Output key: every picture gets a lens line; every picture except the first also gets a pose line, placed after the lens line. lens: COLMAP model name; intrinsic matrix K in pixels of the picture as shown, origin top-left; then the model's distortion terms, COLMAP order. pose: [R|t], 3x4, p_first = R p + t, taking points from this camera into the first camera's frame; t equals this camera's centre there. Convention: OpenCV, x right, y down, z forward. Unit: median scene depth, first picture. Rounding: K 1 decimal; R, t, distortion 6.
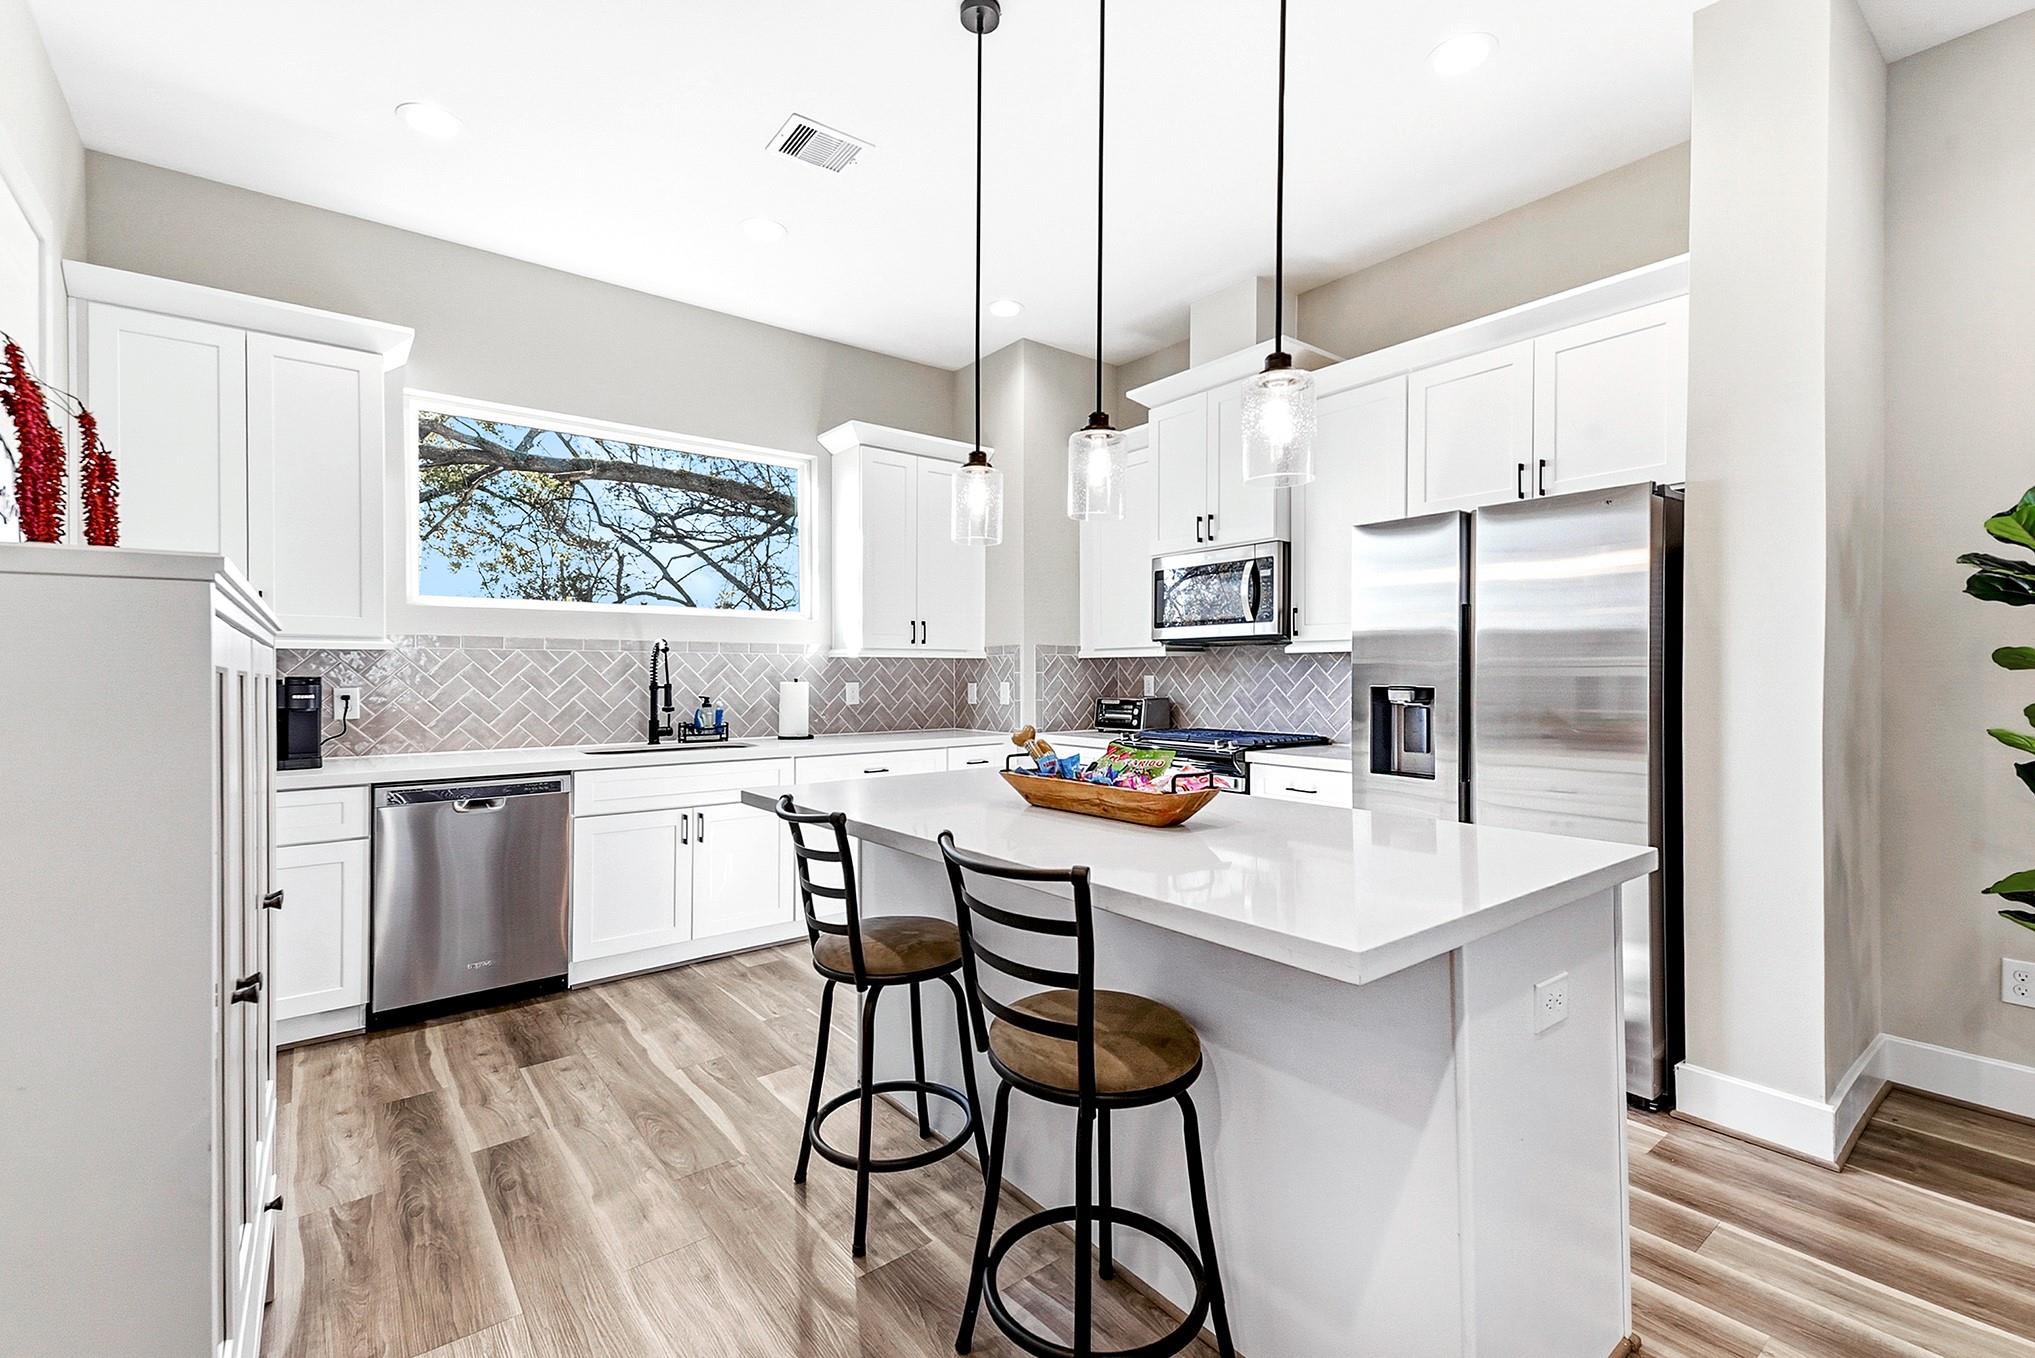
lens RADIAL K [[870.8, 0, 1020.3], [0, 870.8, 669.2], [0, 0, 1]] dist [0.045164, -0.013484]
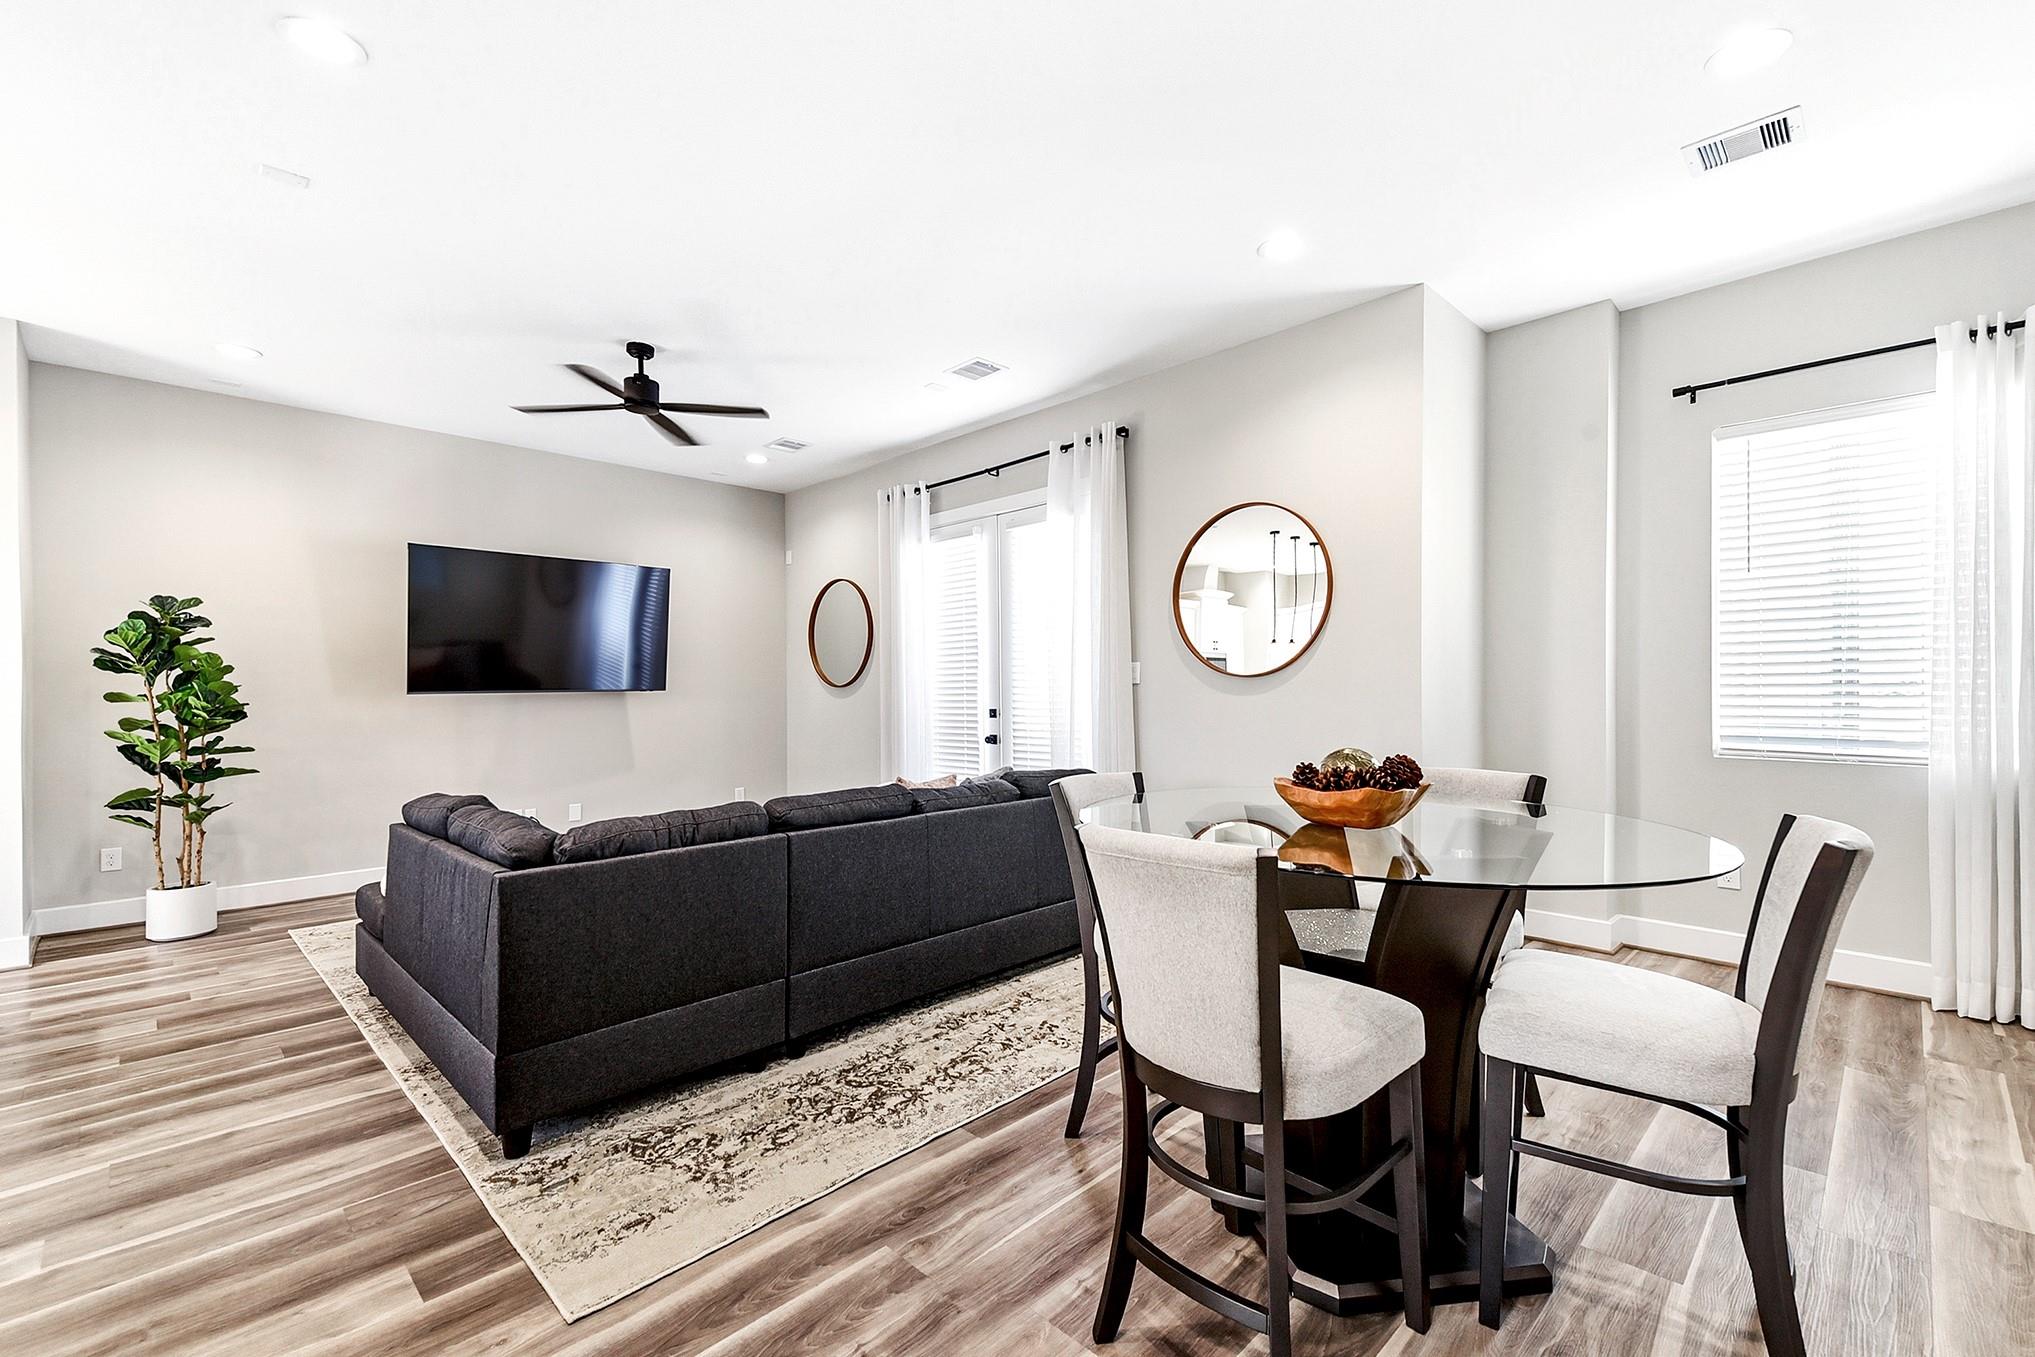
lens RADIAL K [[870.8, 0, 1023.5], [0, 870.8, 687.4], [0, 0, 1]] dist [0.045164, -0.013484]
pose [[-0.114914, 0.006879, 0.993352, -0.666165], [0.004614, 0.999969, -0.006391, -0.006817], [-0.993365, 0.003849, -0.114942, -0.472883]]
